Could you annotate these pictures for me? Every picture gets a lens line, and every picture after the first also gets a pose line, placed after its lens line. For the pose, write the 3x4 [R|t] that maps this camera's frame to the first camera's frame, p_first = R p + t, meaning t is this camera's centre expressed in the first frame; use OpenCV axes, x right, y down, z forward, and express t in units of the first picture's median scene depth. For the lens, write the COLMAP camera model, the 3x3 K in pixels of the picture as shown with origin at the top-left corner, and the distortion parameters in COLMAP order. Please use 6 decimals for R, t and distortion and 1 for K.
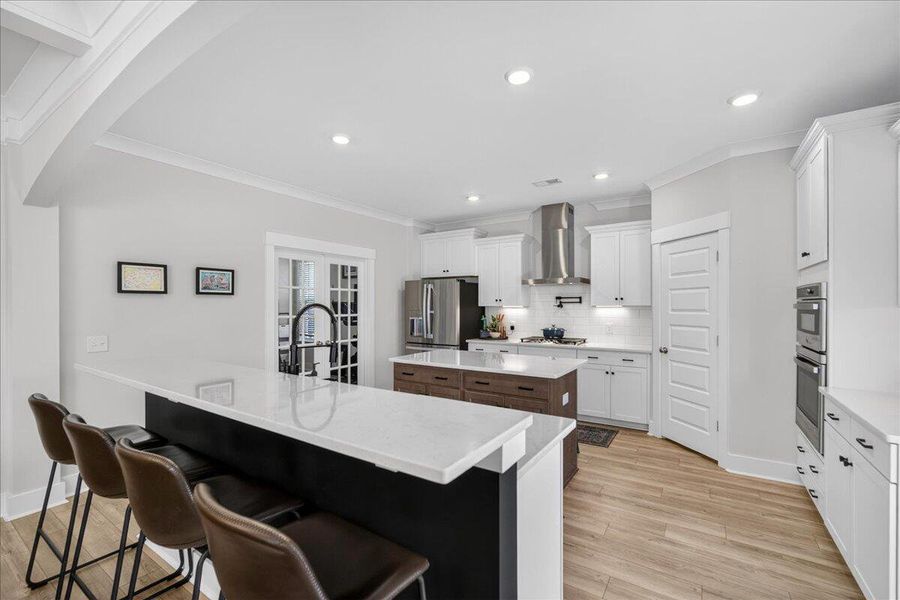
lens RADIAL K [[389.7, 0, 445.0], [0, 389.7, 305.9], [0, 0, 1]] dist [-0.010695, 0.001707]
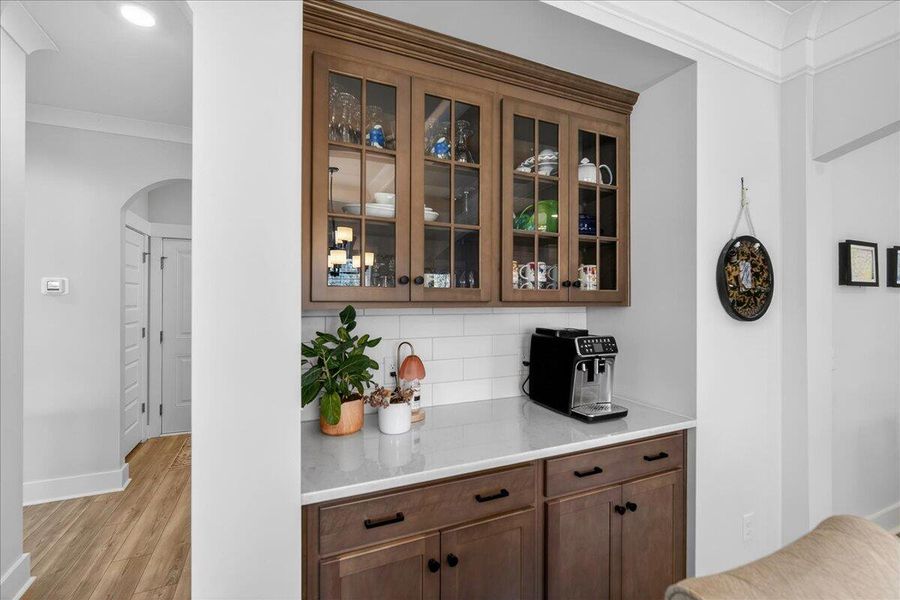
lens RADIAL K [[389.7, 0, 448.1], [0, 389.7, 297.7], [0, 0, 1]] dist [-0.010695, 0.001707]
pose [[0.851262, 0.000889, -0.524740, -0.830724], [-0.005653, 0.999956, -0.007477, -0.002836], [0.524710, 0.009332, 0.851230, 0.038275]]
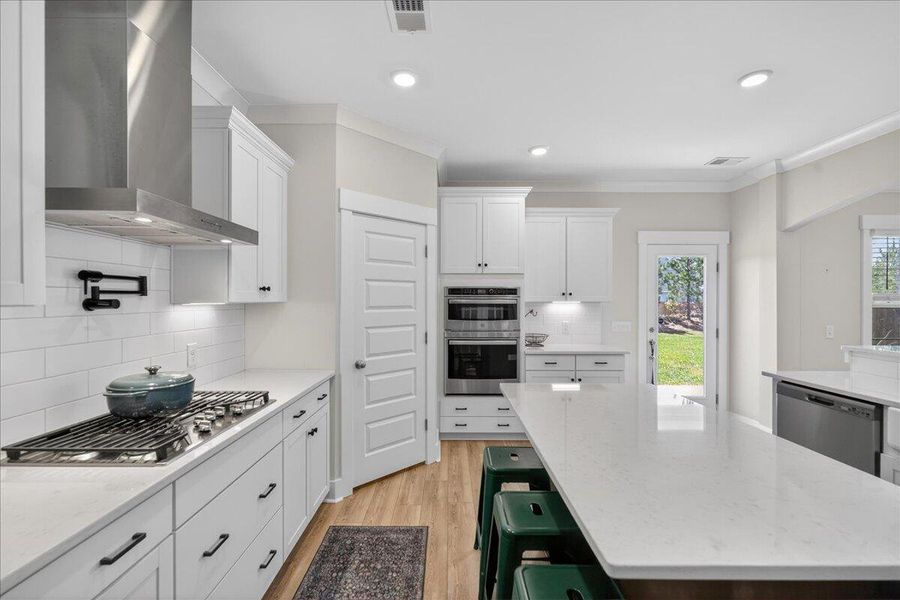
lens RADIAL K [[389.7, 0, 451.3], [0, 389.7, 299.2], [0, 0, 1]] dist [-0.010695, 0.001707]
pose [[-0.565516, 0.003435, 0.824730, -0.119109], [0.001416, 0.999994, -0.003194, -0.002707], [-0.824736, -0.000638, -0.565517, 1.265844]]
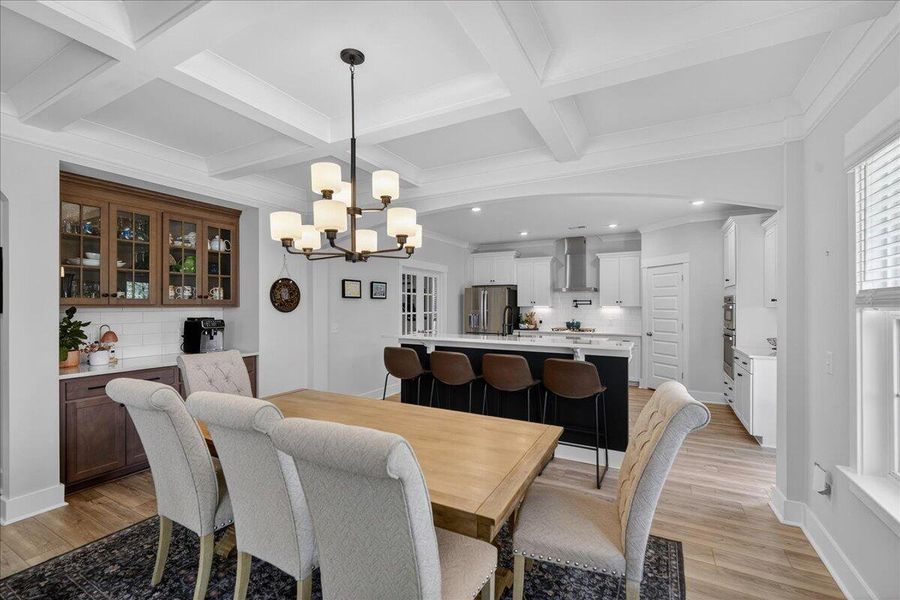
lens RADIAL K [[389.7, 0, 445.0], [0, 389.7, 304.6], [0, 0, 1]] dist [-0.010695, 0.001707]
pose [[0.996215, 0.002387, 0.086888, -0.424088], [-0.002108, 0.999992, -0.003296, -0.000752], [-0.086895, 0.003100, 0.996213, -0.534452]]
